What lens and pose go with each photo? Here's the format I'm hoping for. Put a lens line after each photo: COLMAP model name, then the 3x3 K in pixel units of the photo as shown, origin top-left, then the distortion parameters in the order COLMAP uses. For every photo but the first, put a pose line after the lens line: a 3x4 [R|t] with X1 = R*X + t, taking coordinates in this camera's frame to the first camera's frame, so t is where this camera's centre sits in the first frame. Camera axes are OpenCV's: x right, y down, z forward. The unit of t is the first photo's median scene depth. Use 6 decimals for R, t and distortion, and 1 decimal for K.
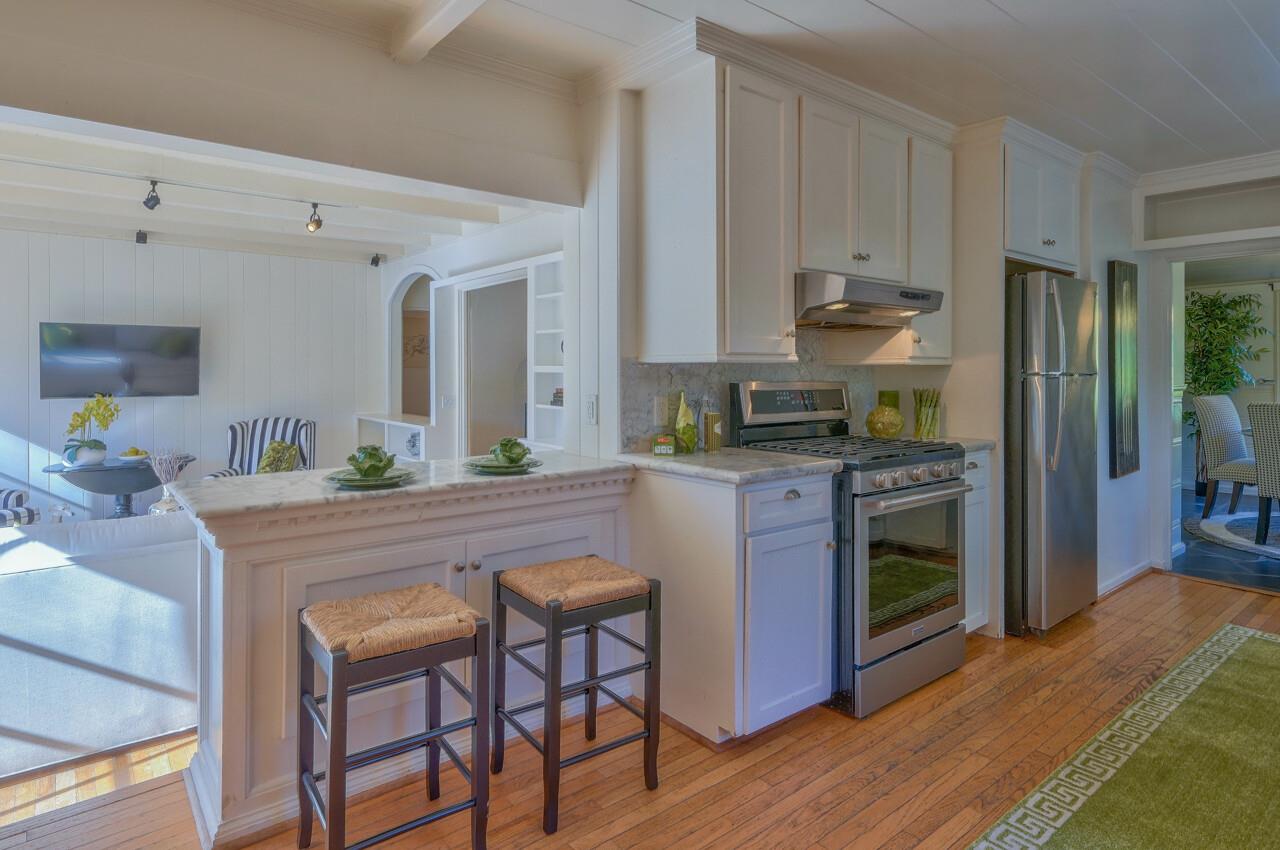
lens RADIAL K [[707.6, 0, 640.8], [0, 707.6, 364.7], [0, 0, 1]] dist [-0.015165, -0.001051]
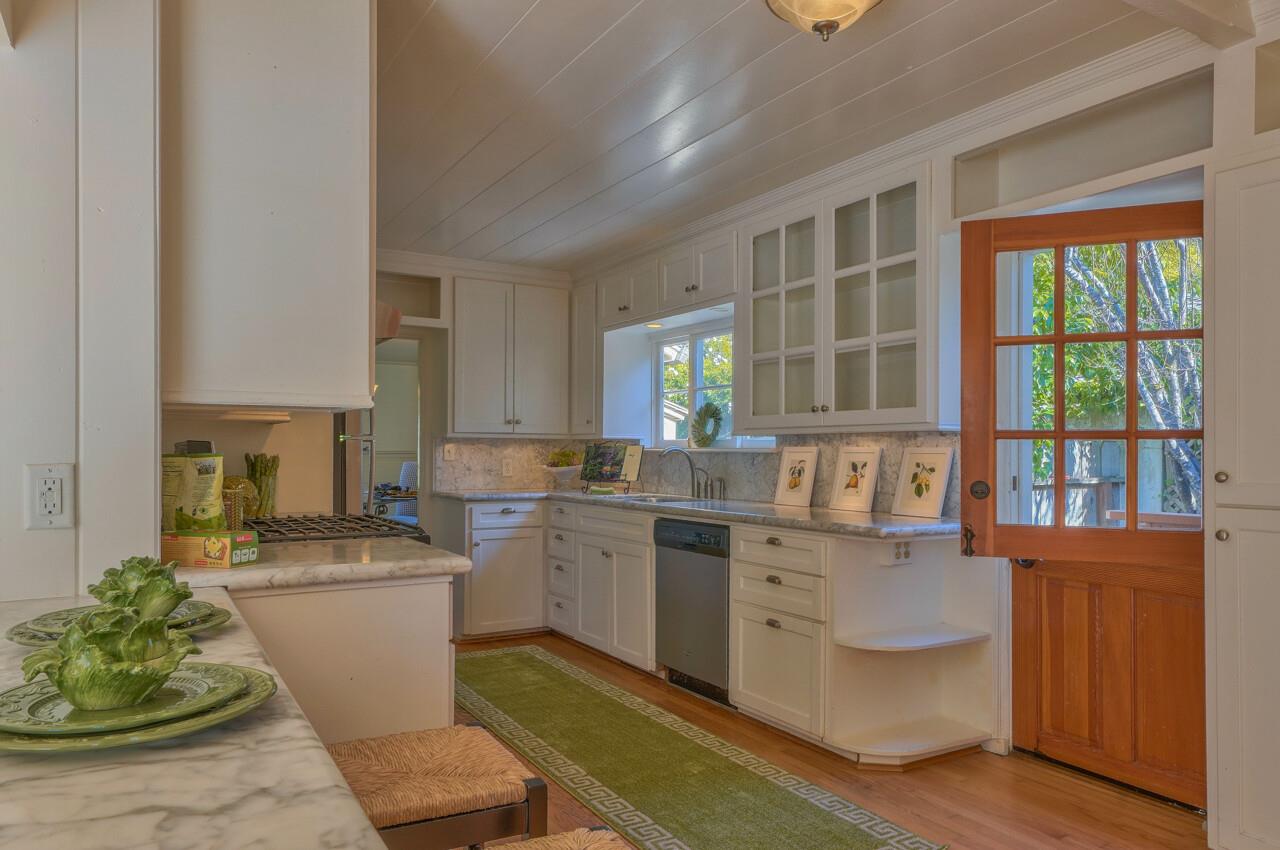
lens RADIAL K [[833.8, 0, 636.7], [0, 833.8, 445.2], [0, 0, 1]] dist [-0.001041, 0.000847]
pose [[0.143569, 0.004636, 0.989629, -0.590889], [-0.012439, 0.999918, -0.002880, 0.028214], [-0.989562, -0.011896, 0.143615, 0.572389]]
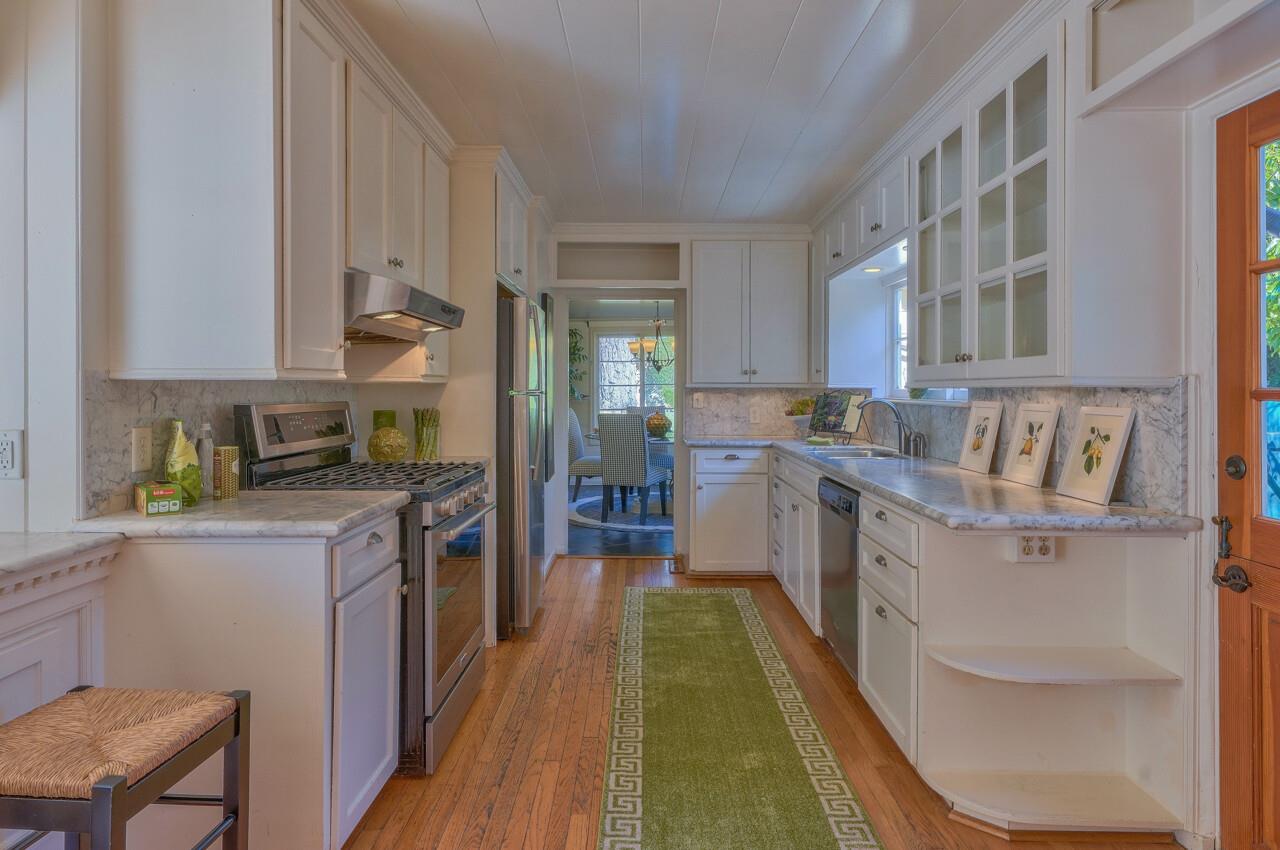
lens RADIAL K [[725.0, 0, 642.3], [0, 725.0, 382.9], [0, 0, 1]] dist [0.005380, -0.000555]
pose [[0.627576, 0.004660, 0.778541, -0.227949], [-0.007491, 0.999972, 0.000053, -0.002649], [-0.778519, -0.005866, 0.627593, 0.190599]]
